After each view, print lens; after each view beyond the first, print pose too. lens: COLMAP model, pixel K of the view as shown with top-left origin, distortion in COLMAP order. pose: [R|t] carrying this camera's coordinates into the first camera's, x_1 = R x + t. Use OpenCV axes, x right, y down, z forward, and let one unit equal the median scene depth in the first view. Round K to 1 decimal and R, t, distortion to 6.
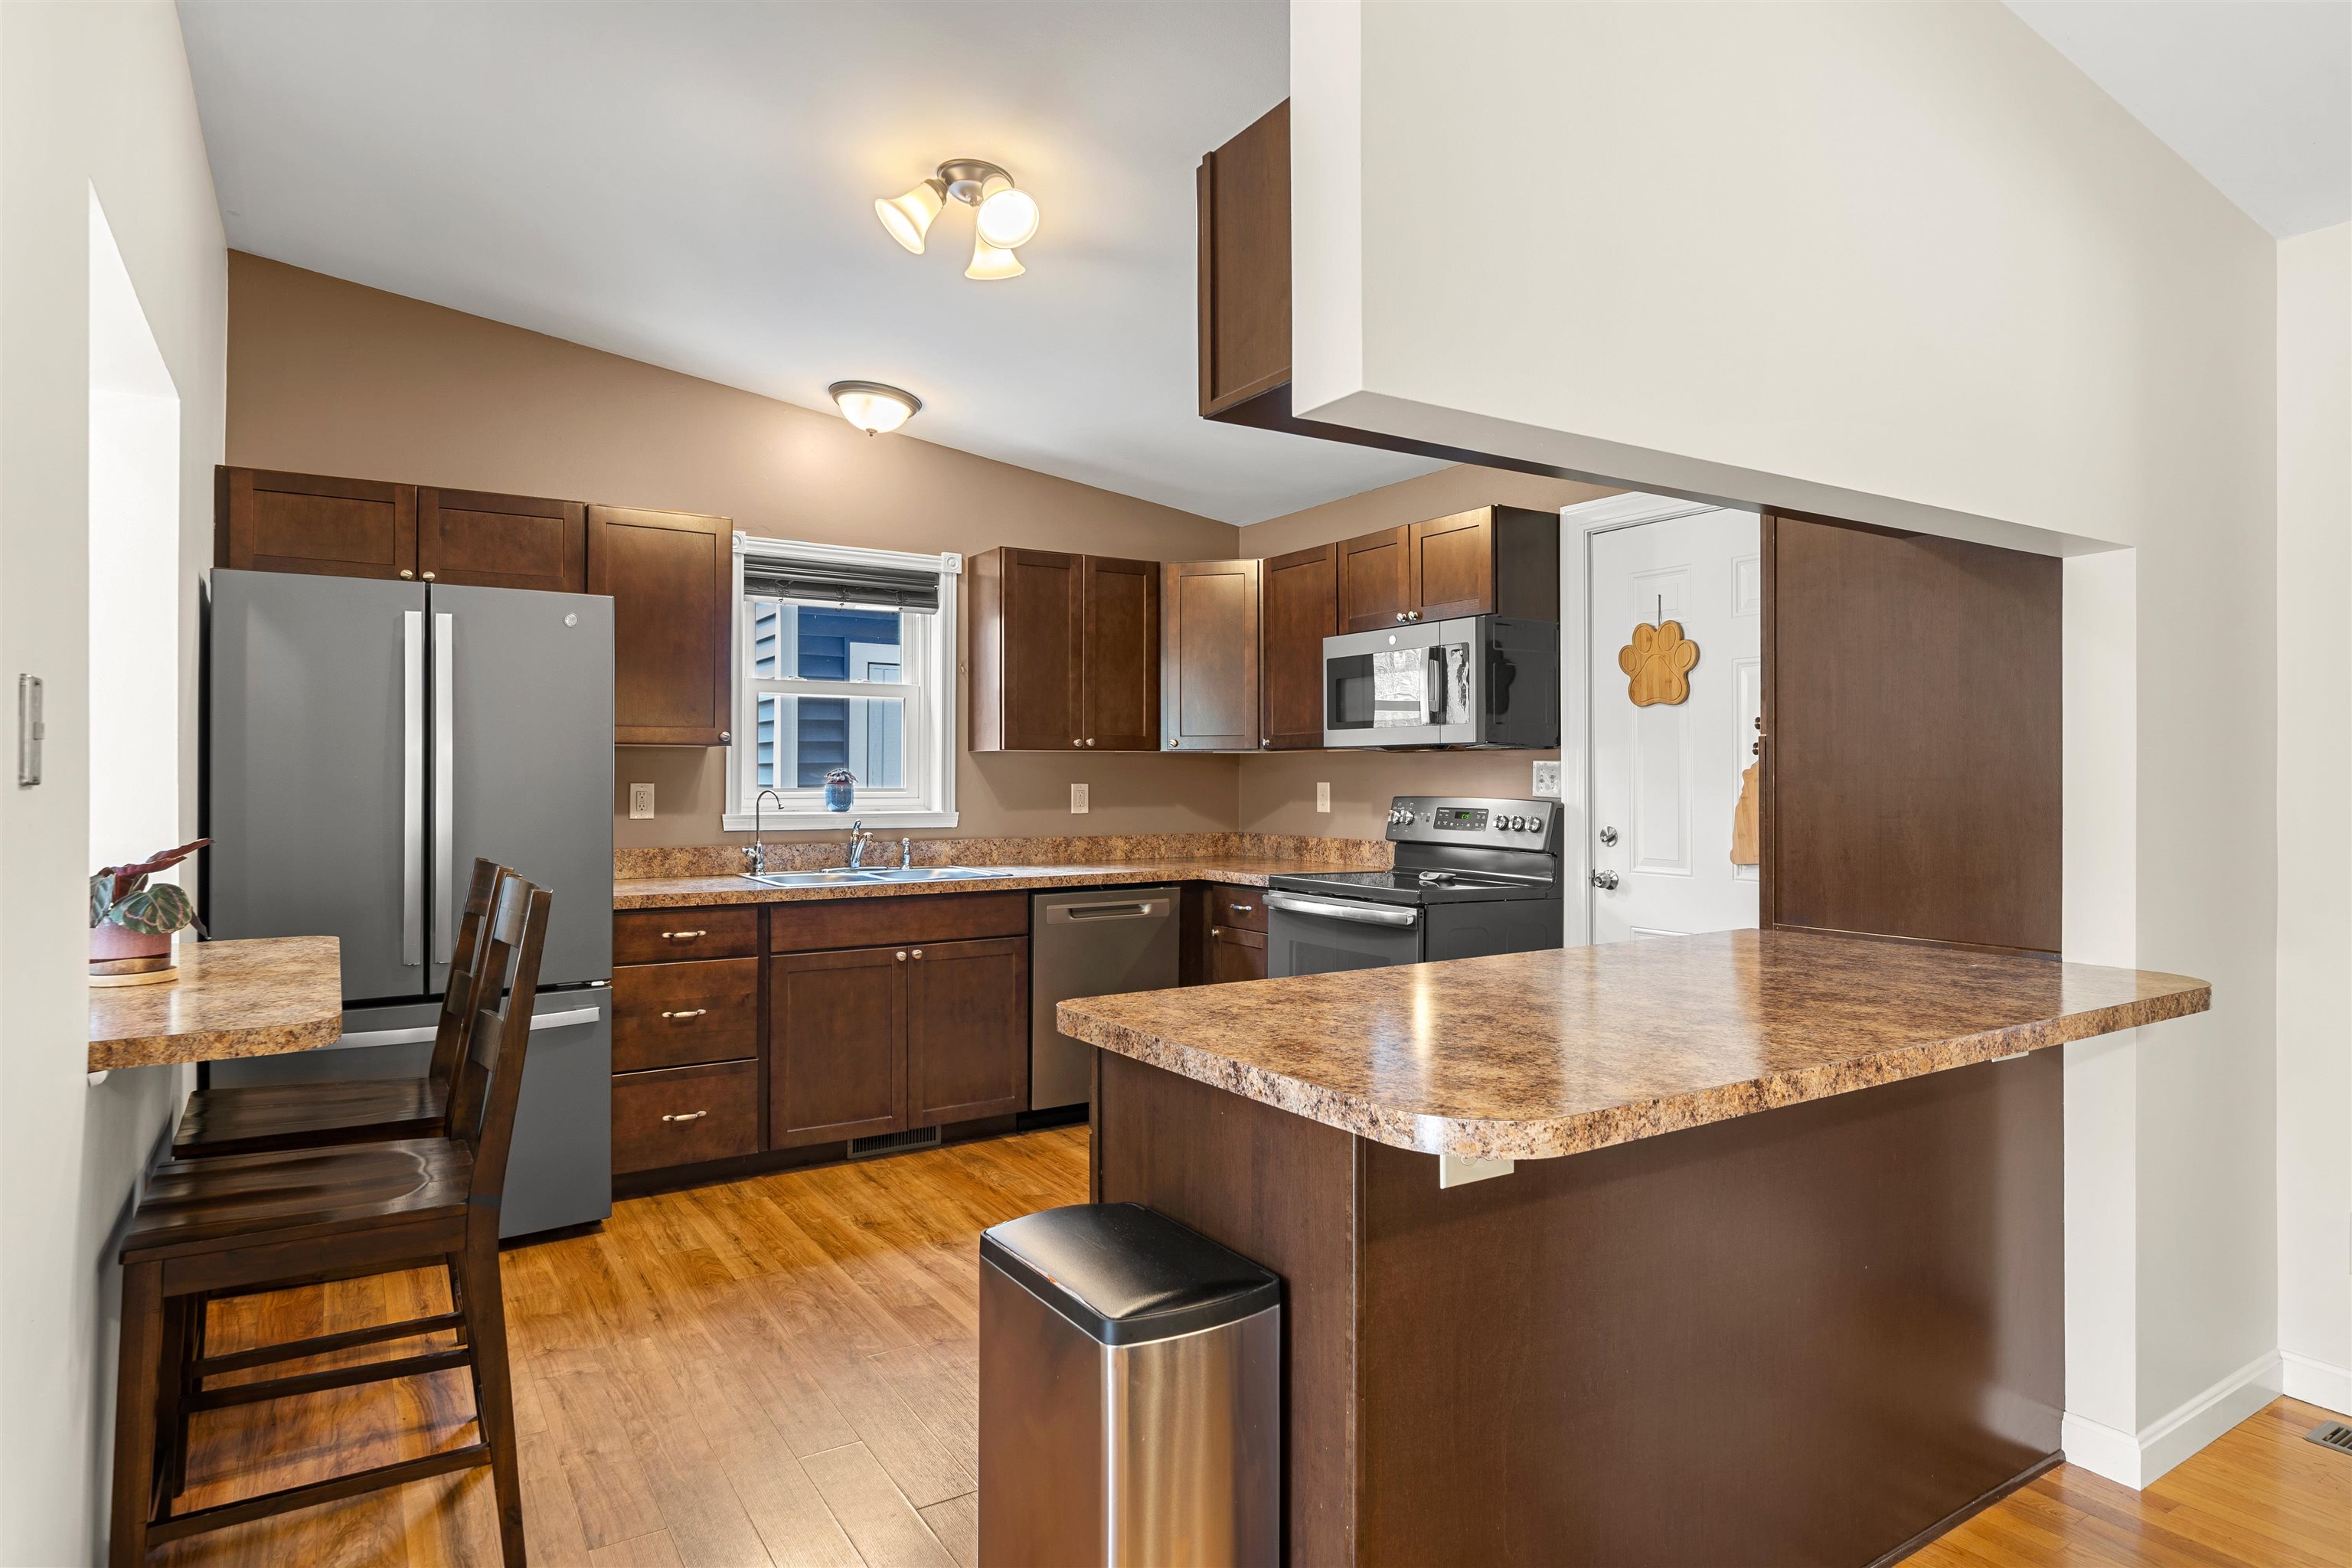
lens RADIAL K [[1315.3, 0, 1155.5], [0, 1315.3, 768.7], [0, 0, 1]] dist [0.004299, 0.001107]
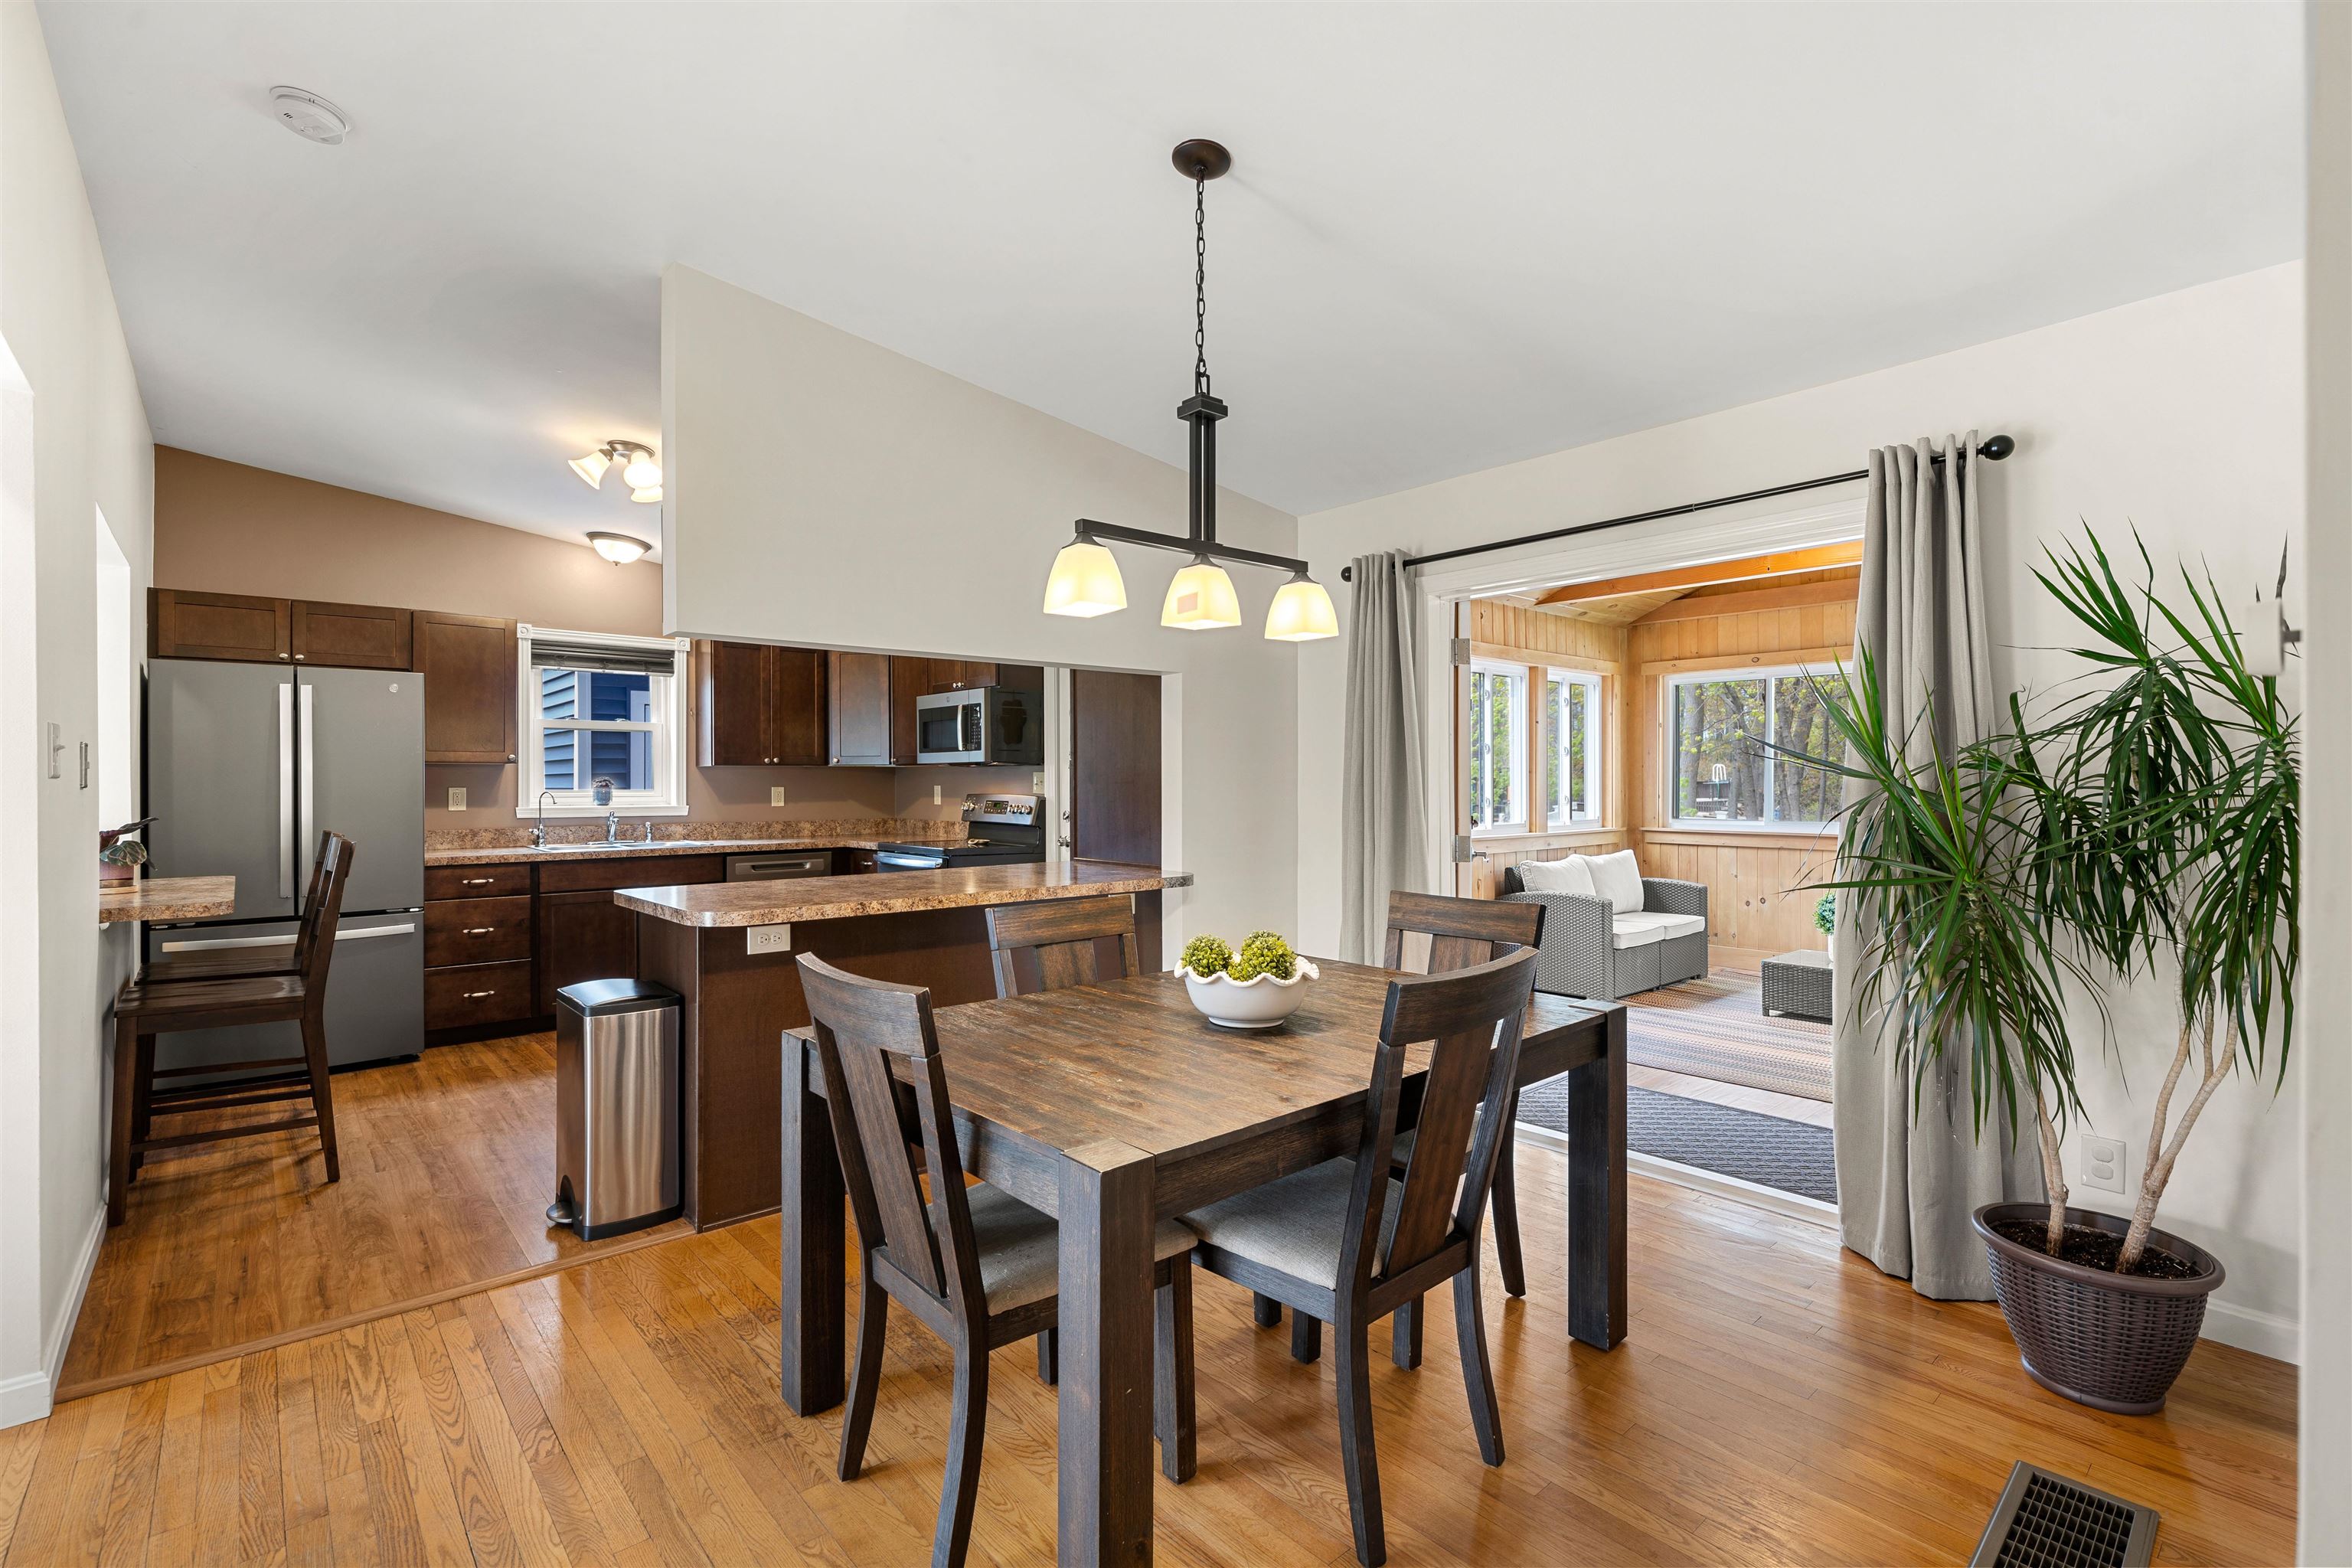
lens RADIAL K [[1073.4, 0, 1167.6], [0, 1073.4, 782.5], [0, 0, 1]] dist [0.003134, -0.000154]
pose [[0.988409, -0.003440, 0.151774, 0.267340], [0.002415, 0.999973, 0.006936, -0.001994], [-0.151794, -0.006489, 0.988391, -0.412455]]
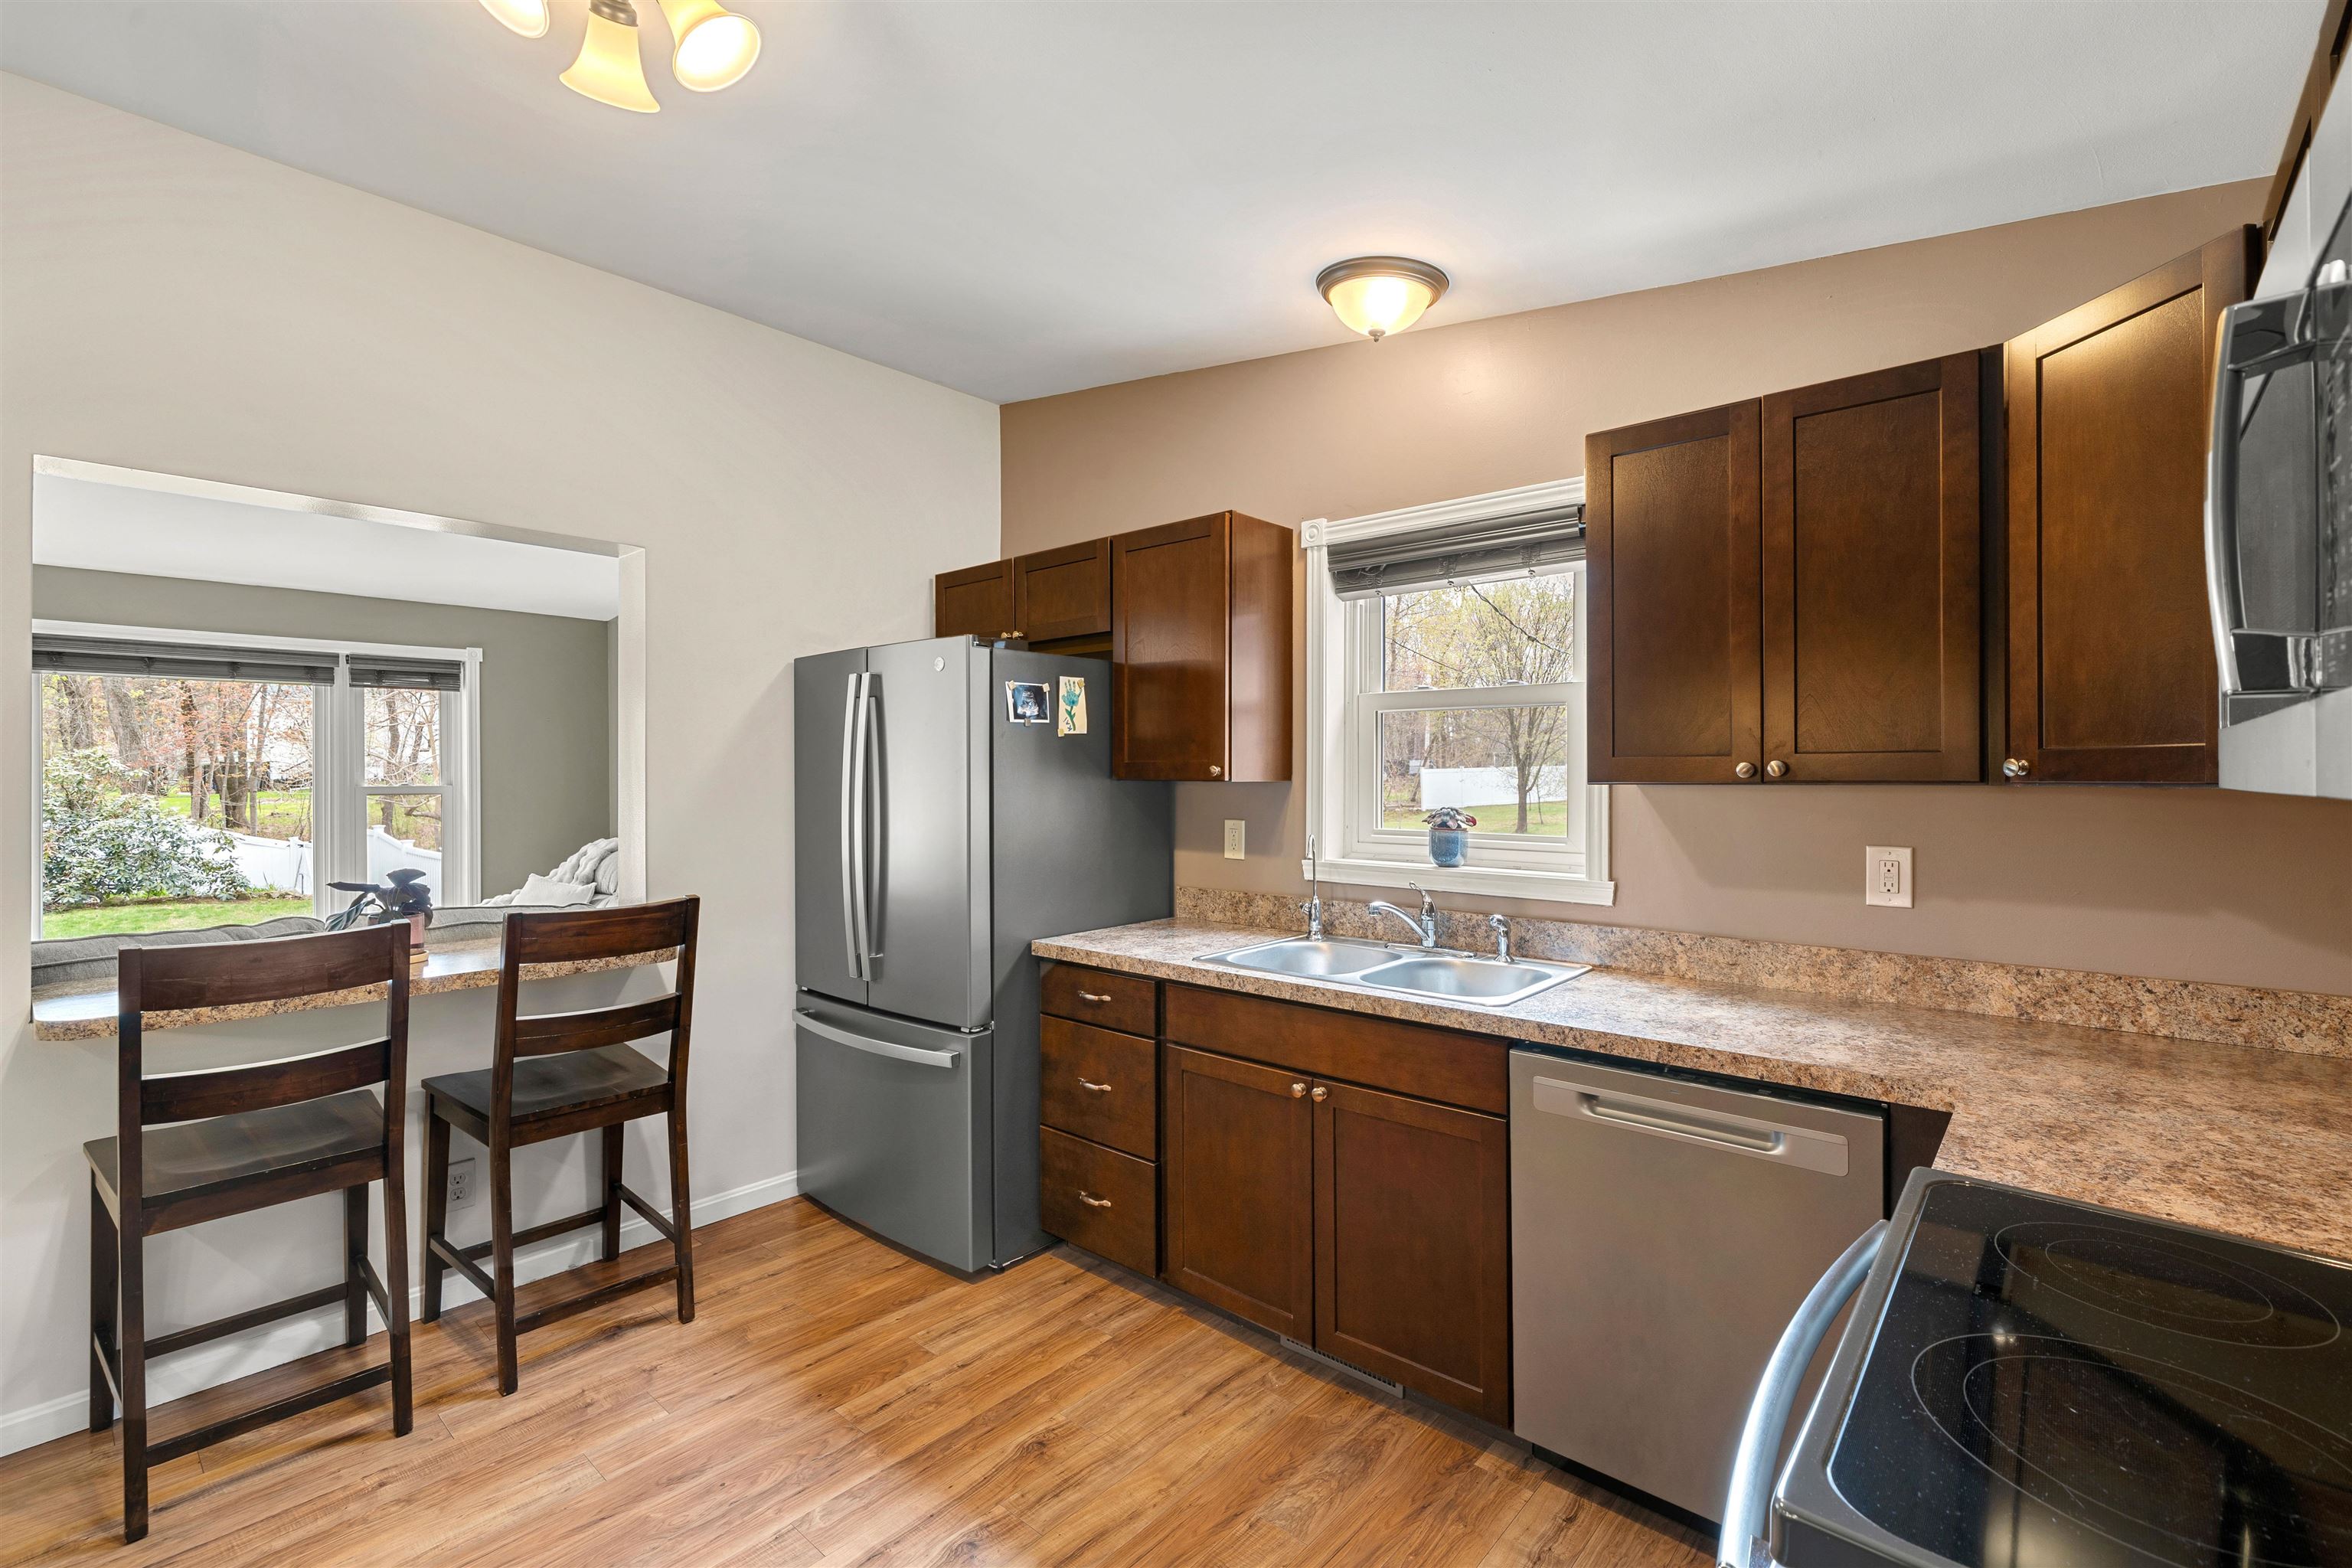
lens RADIAL K [[1030.8, 0, 1175.0], [0, 1030.8, 777.8], [0, 0, 1]] dist [-0.001902, -0.000251]
pose [[0.281436, 0.002989, -0.959575, 0.318522], [0.007157, 0.999961, 0.005214, -0.024804], [0.959553, -0.008335, 0.281404, 0.829247]]
